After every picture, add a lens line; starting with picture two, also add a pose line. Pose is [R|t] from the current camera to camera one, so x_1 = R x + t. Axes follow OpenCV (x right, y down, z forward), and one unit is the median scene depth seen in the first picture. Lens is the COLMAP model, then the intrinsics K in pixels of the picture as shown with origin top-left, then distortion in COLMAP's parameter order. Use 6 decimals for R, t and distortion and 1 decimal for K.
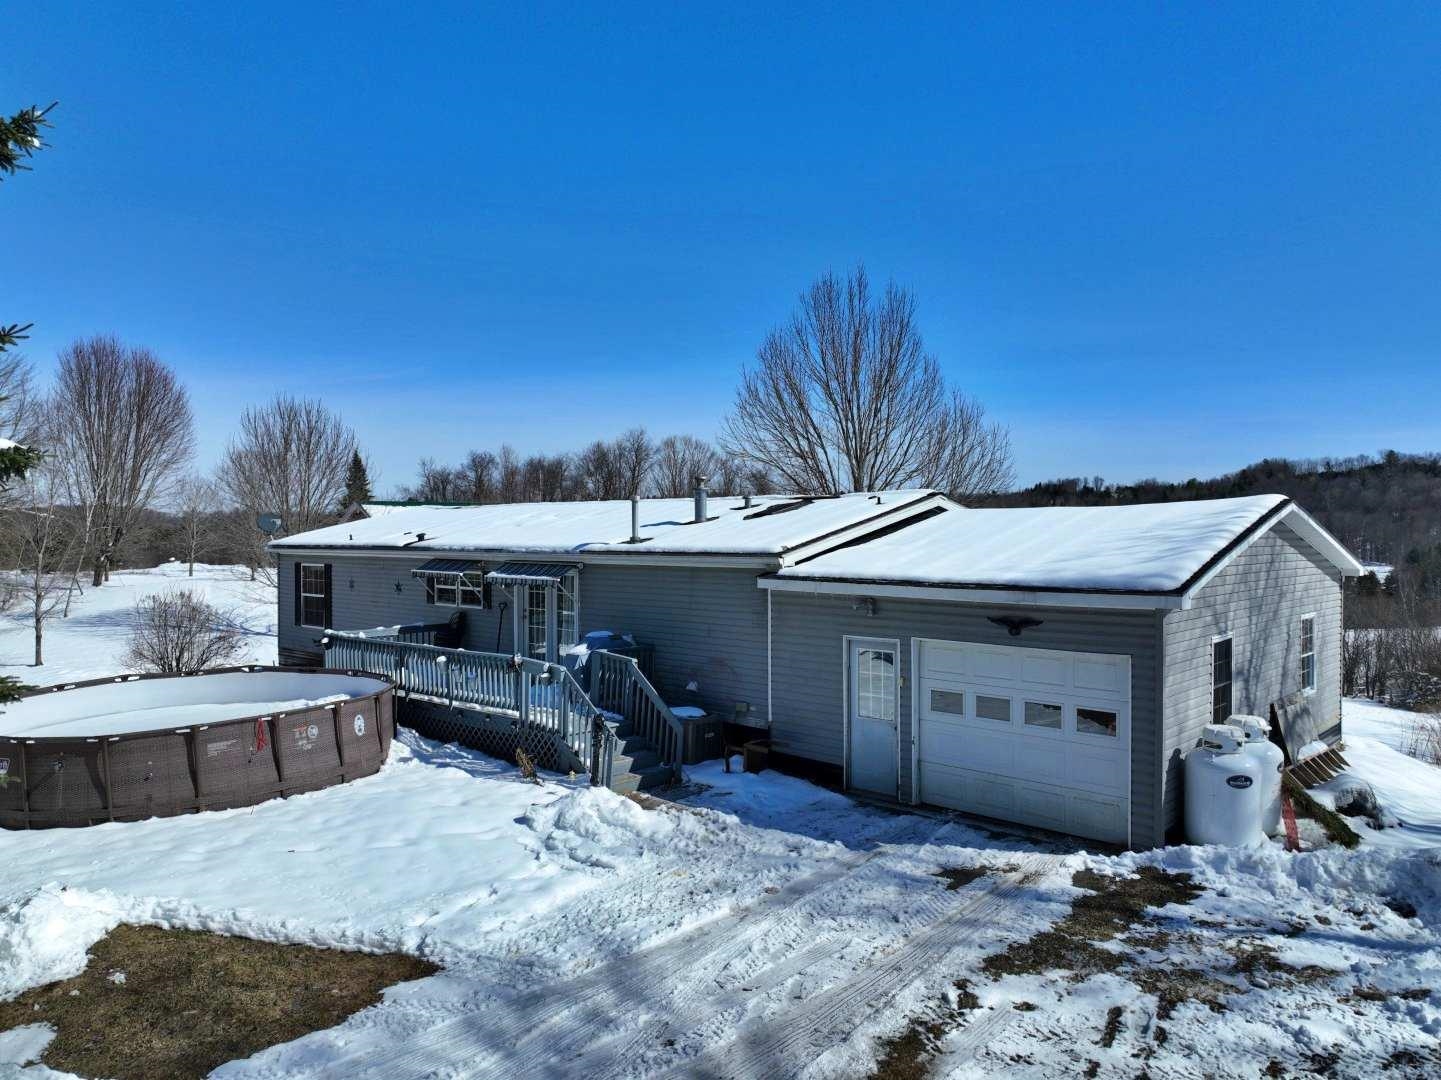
lens RADIAL K [[1012.5, 0, 720.5], [0, 1012.5, 540.0], [0, 0, 1]] dist [-0.011662, 0.024040]
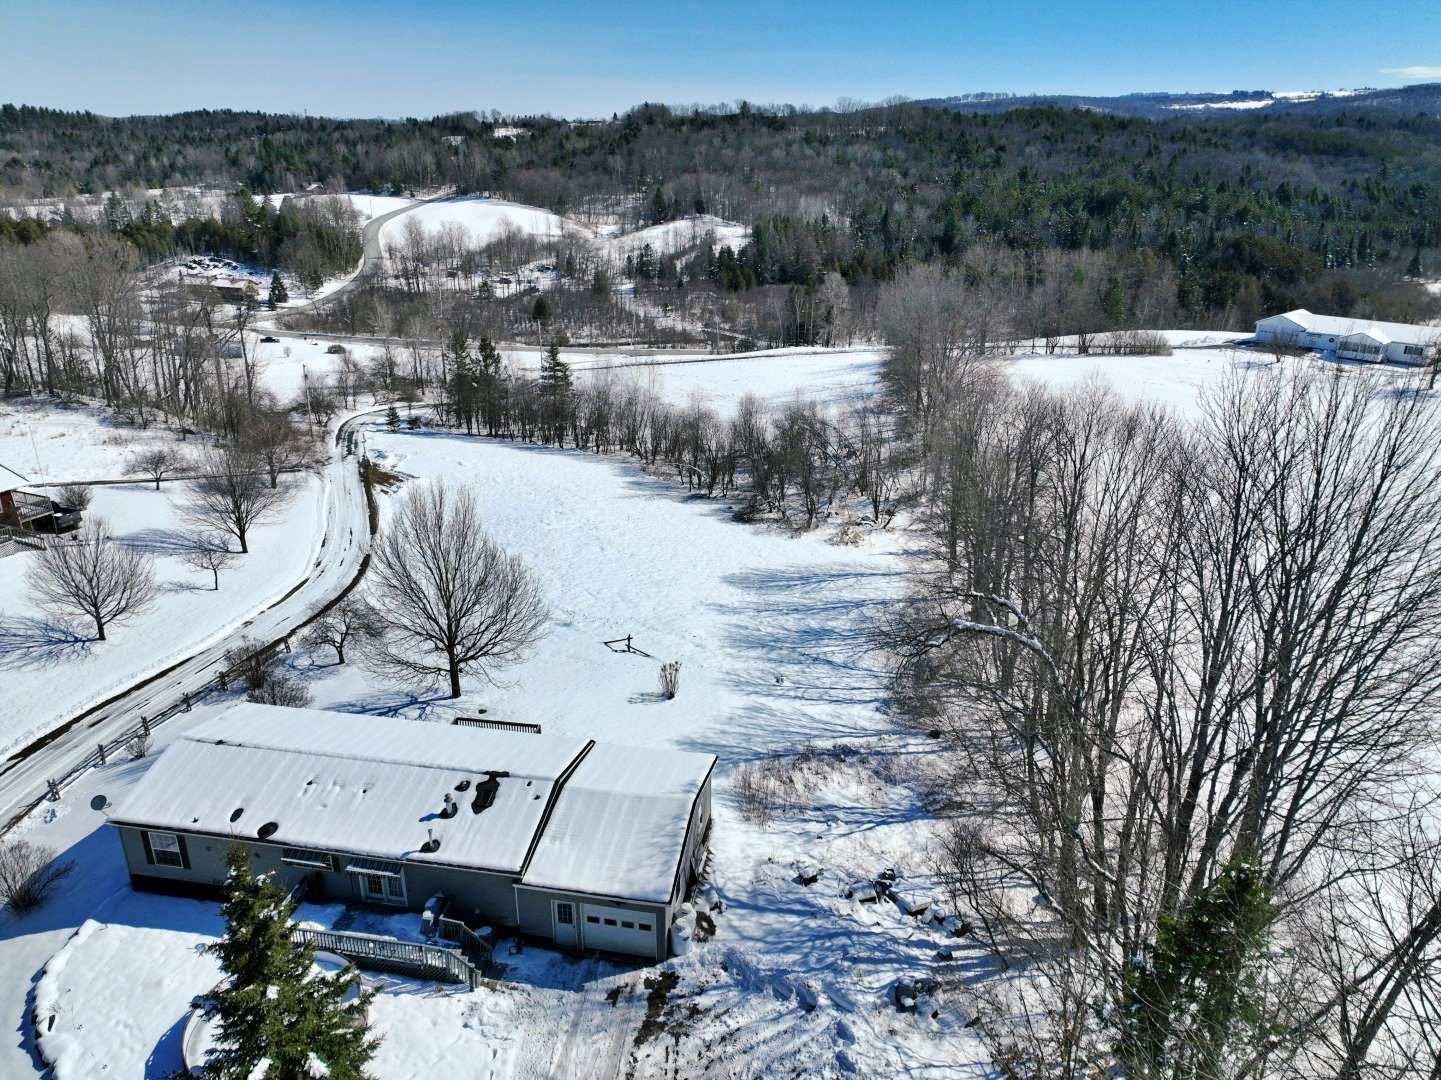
lens RADIAL K [[1012.5, 0, 720.5], [0, 1012.5, 540.0], [0, 0, 1]] dist [-0.011662, 0.024040]
pose [[0.845797, -0.189248, 0.498811, -0.735193], [-0.000198, 0.934858, 0.355021, -1.968223], [-0.533505, -0.300374, 0.790663, -1.192720]]
